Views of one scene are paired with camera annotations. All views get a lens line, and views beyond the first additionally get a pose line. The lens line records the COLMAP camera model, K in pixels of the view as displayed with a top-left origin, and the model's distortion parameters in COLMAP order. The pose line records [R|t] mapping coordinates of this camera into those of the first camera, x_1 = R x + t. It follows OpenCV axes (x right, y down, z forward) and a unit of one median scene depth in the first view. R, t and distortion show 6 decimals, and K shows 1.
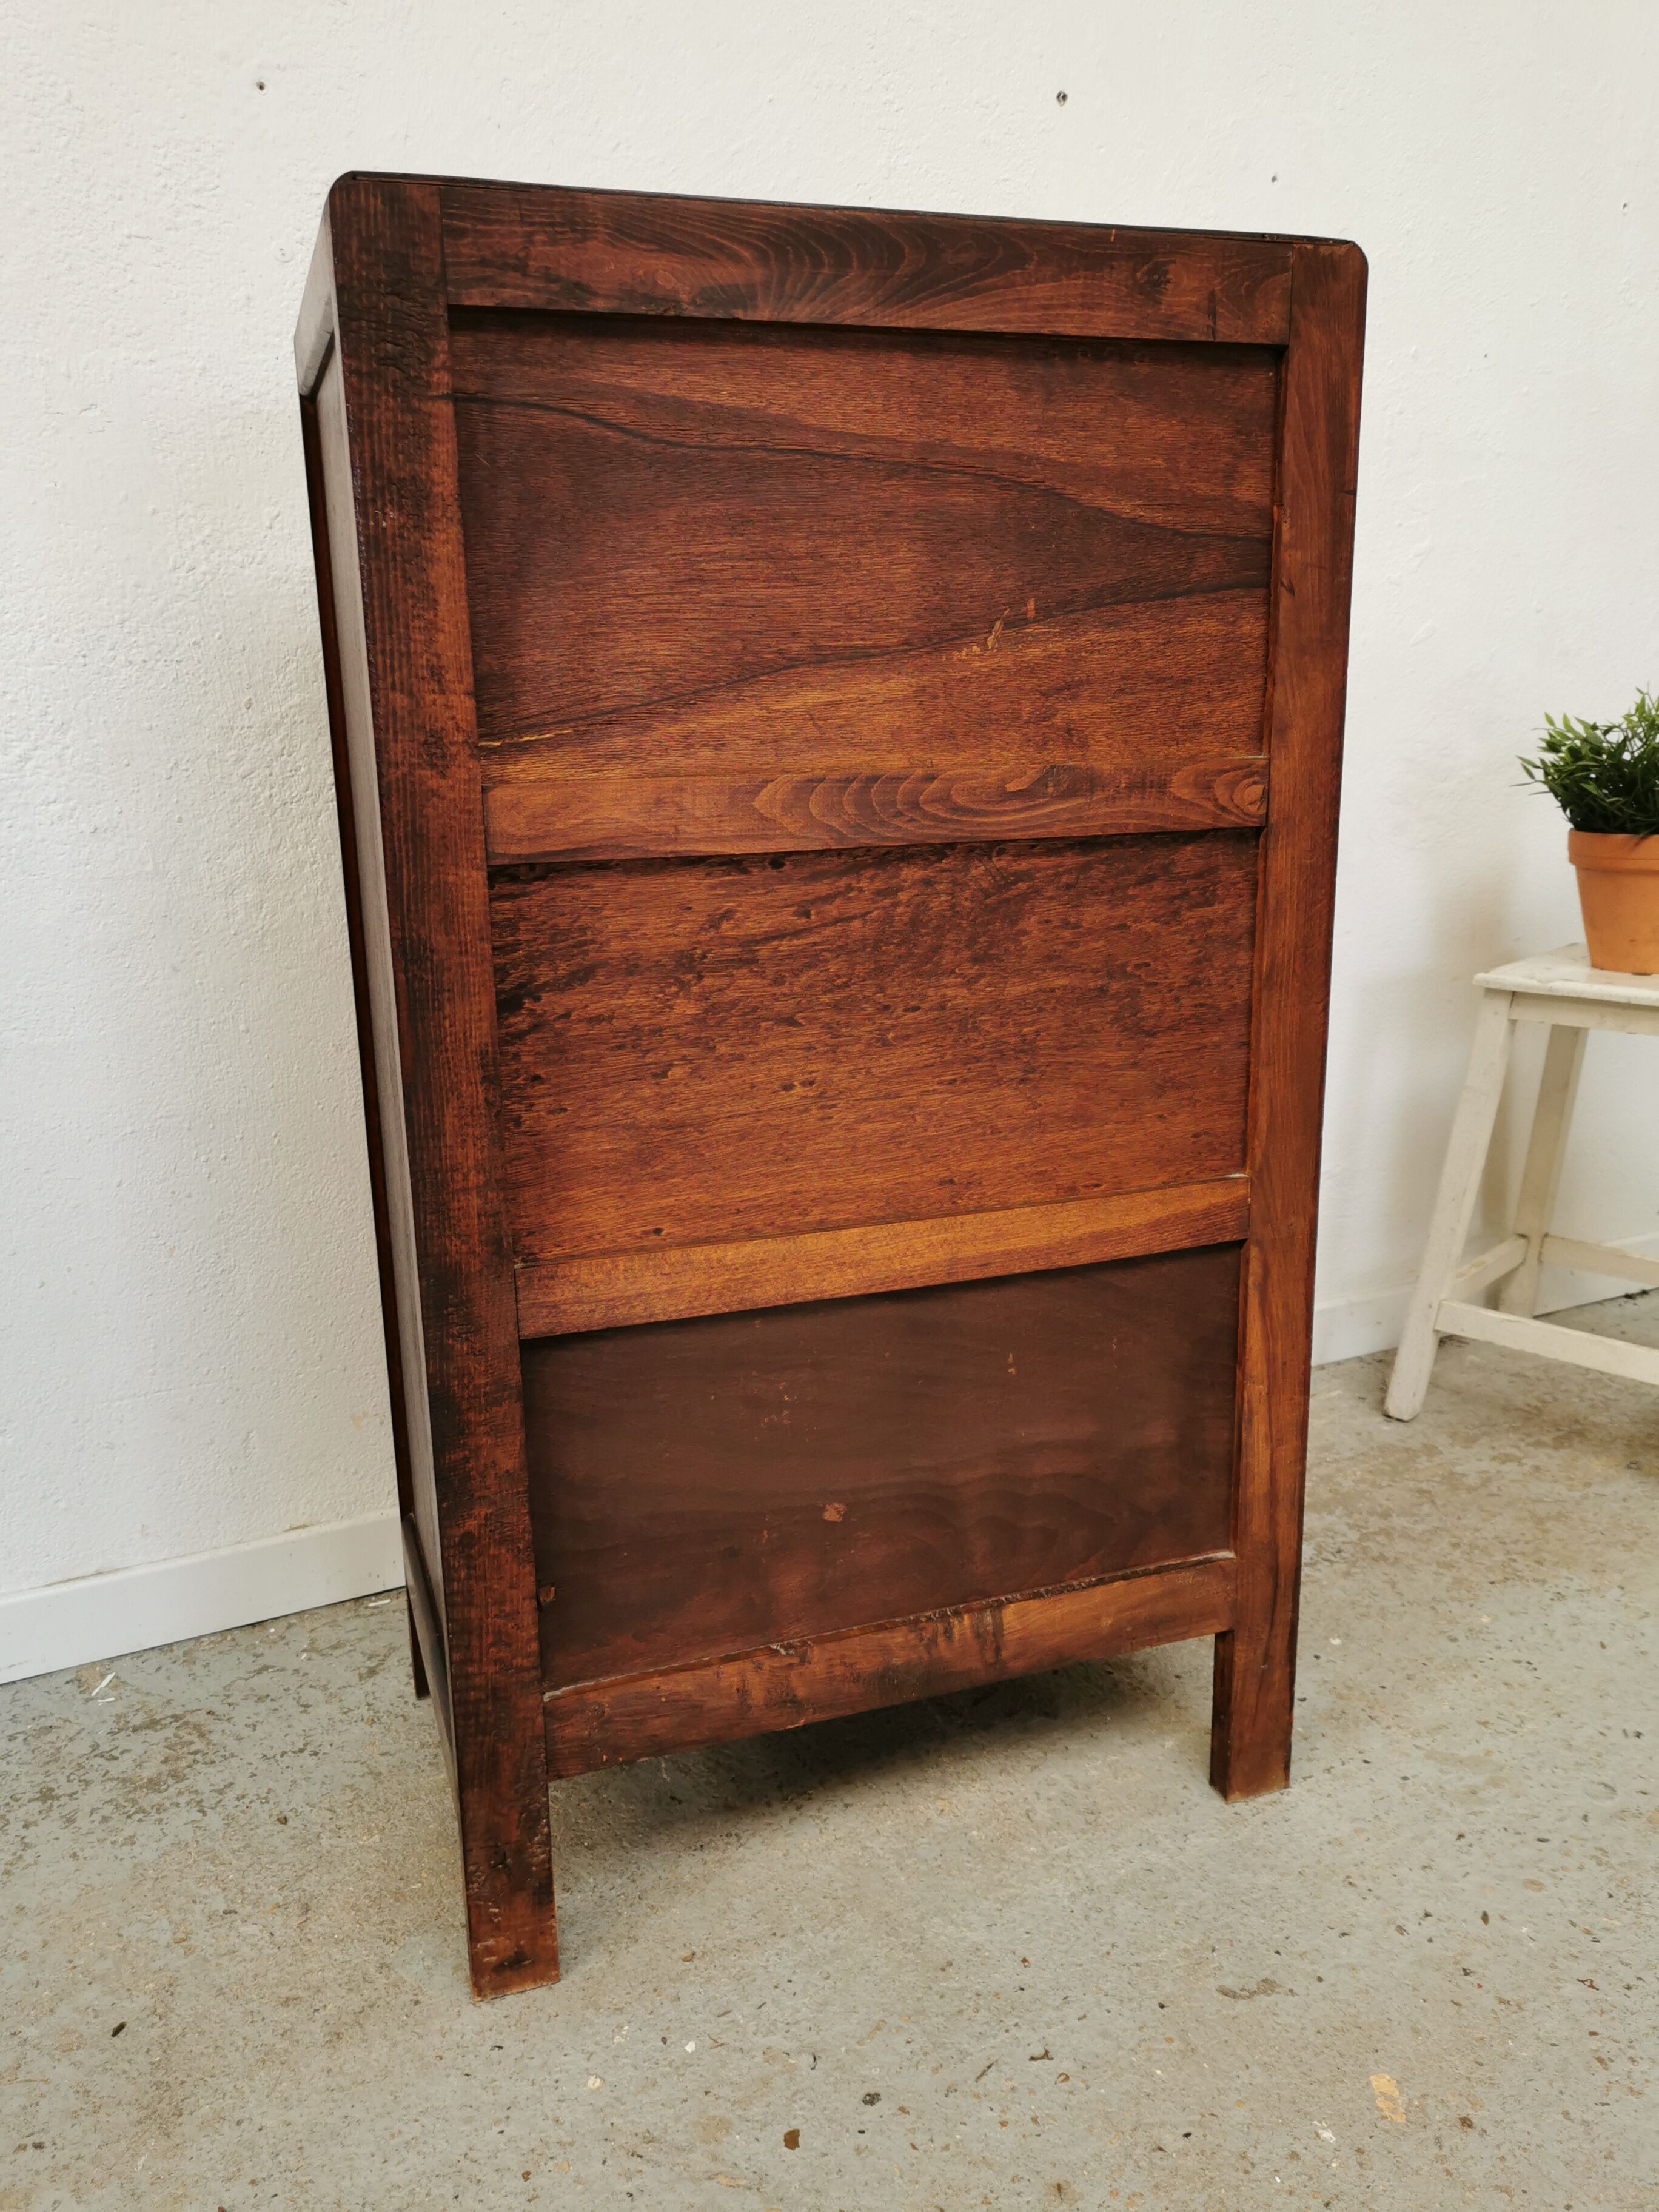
lens RADIAL K [[1709.4, 0, 831.6], [0, 1709.4, 1108.1], [0, 0, 1]] dist [0.051452, -0.058499]
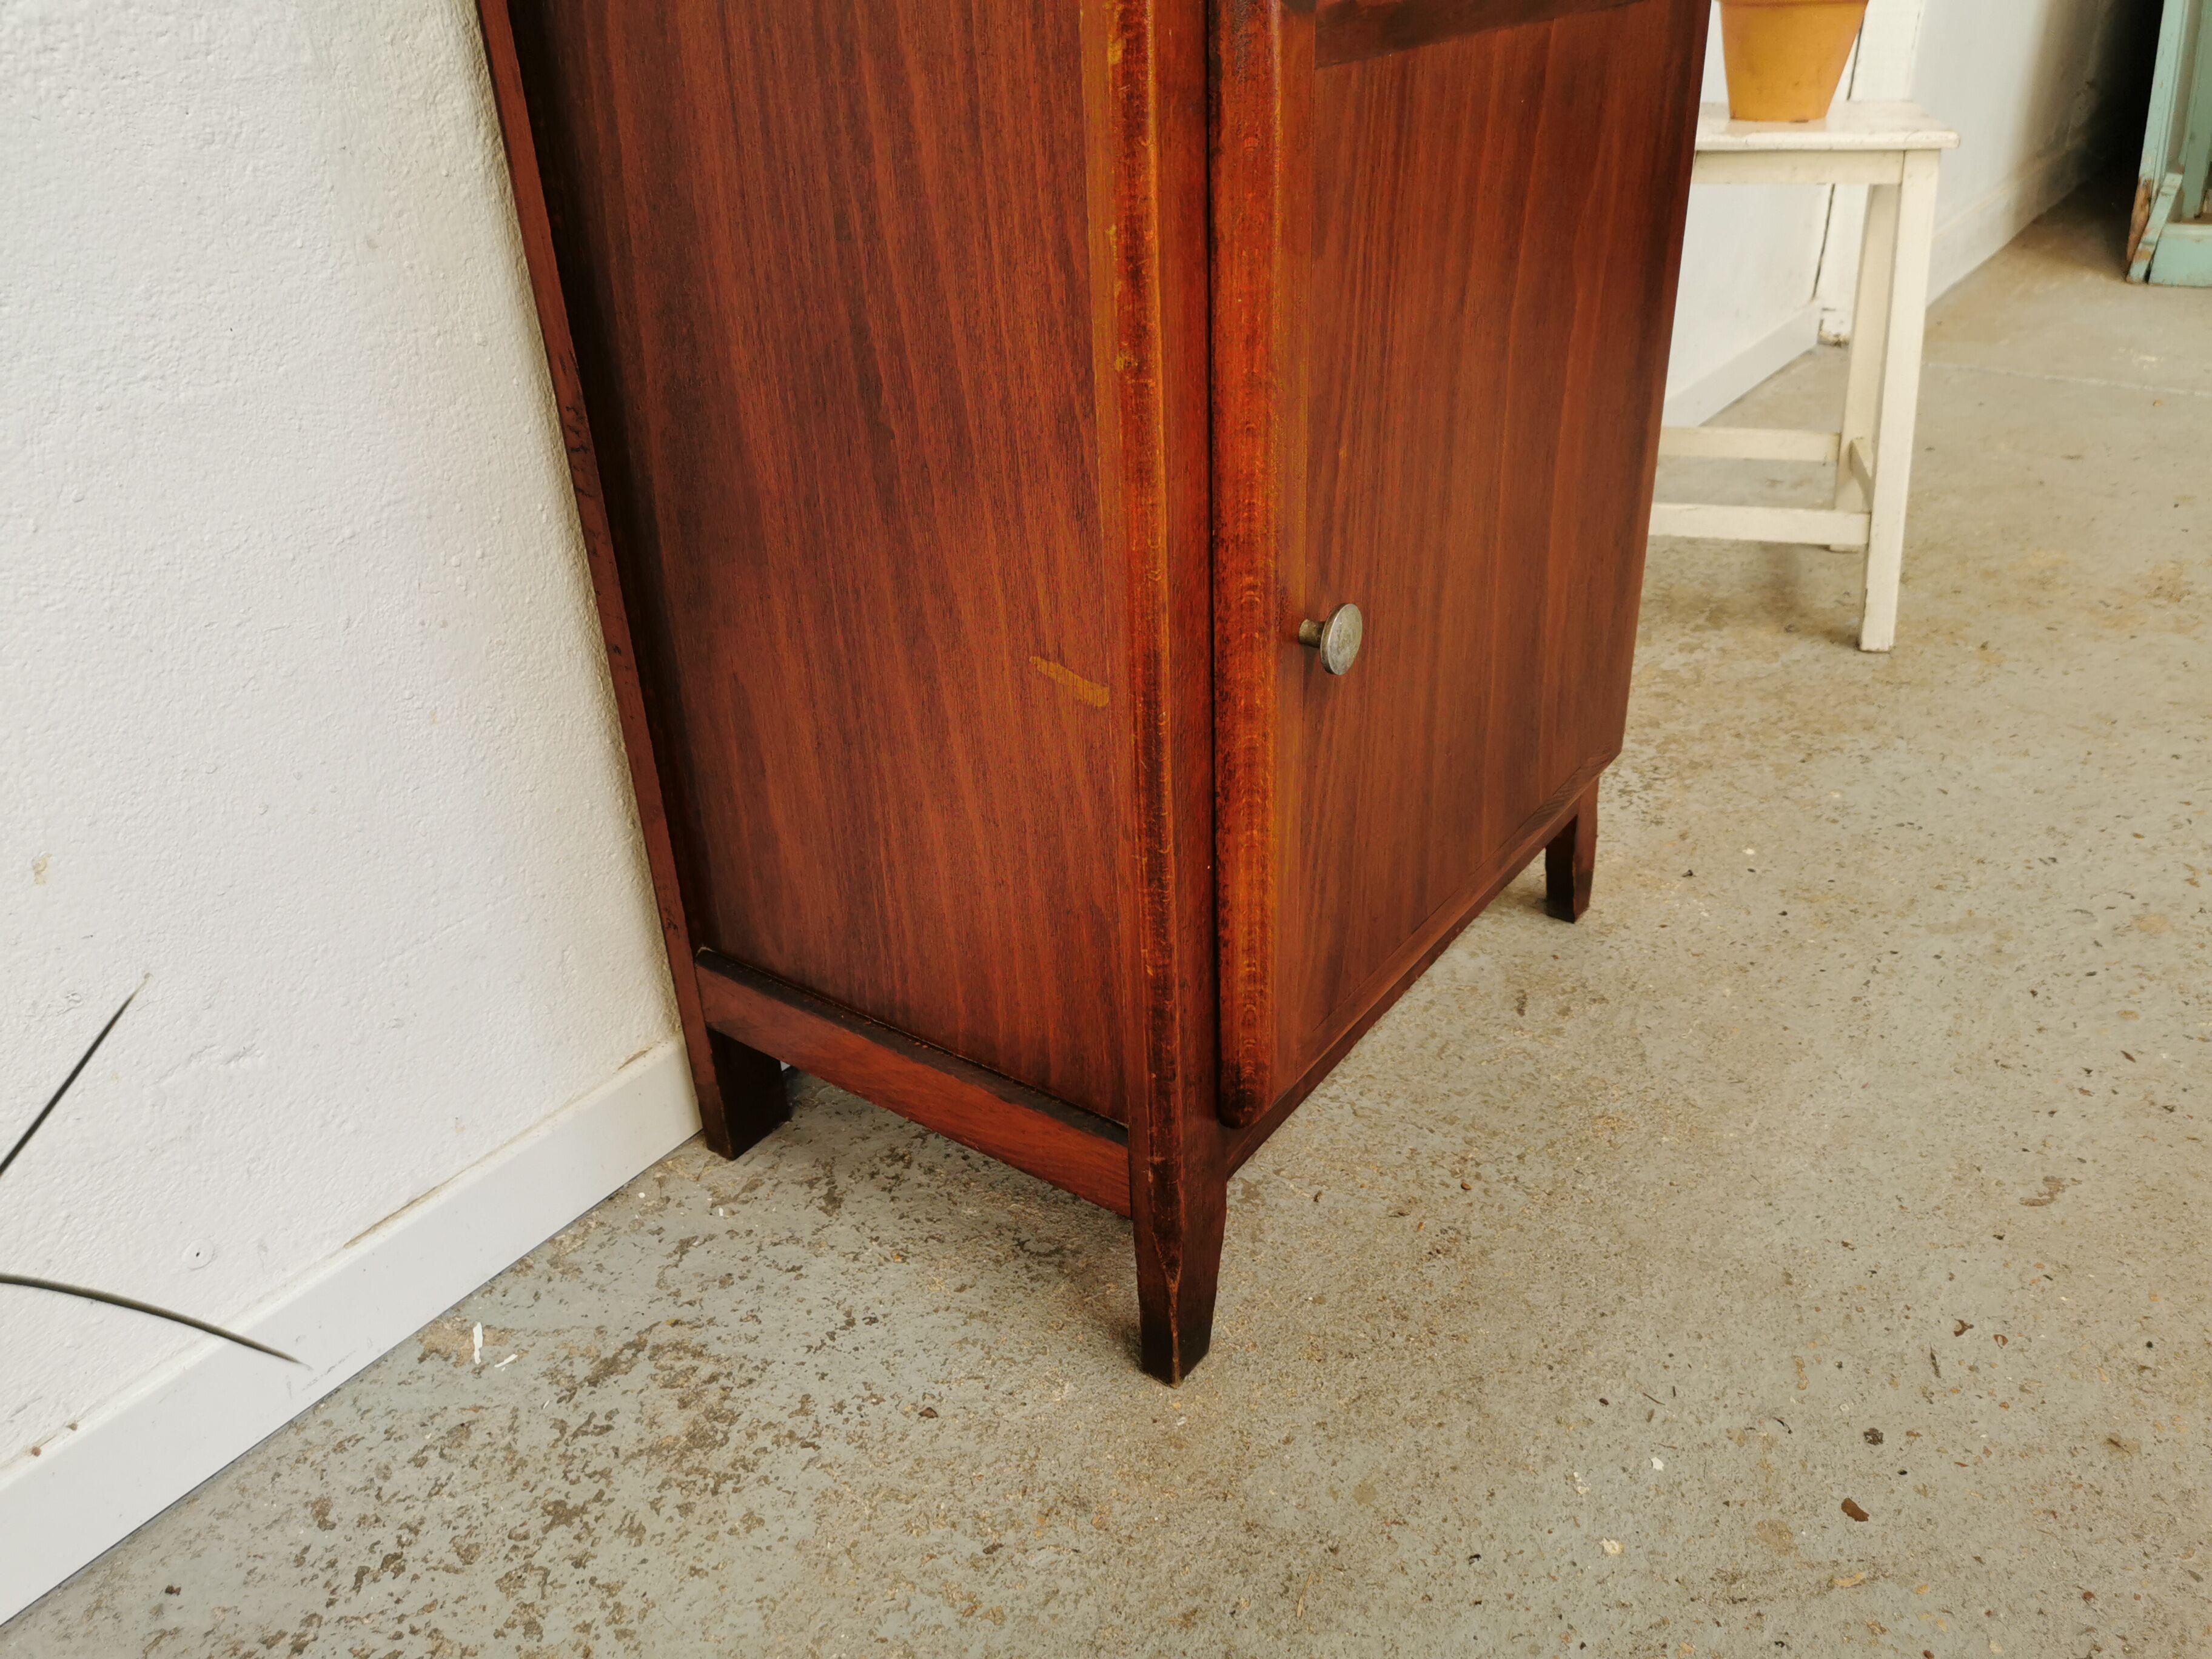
lens RADIAL K [[1712.0, 0, 1108.0], [0, 1712.0, 829.2], [0, 0, 1]] dist [0.065572, -0.081982]
pose [[0.880592, -0.238809, 0.409301, -0.486590], [0.133820, 0.953897, 0.268649, -0.016646], [-0.454587, -0.181798, 0.871952, 0.357180]]
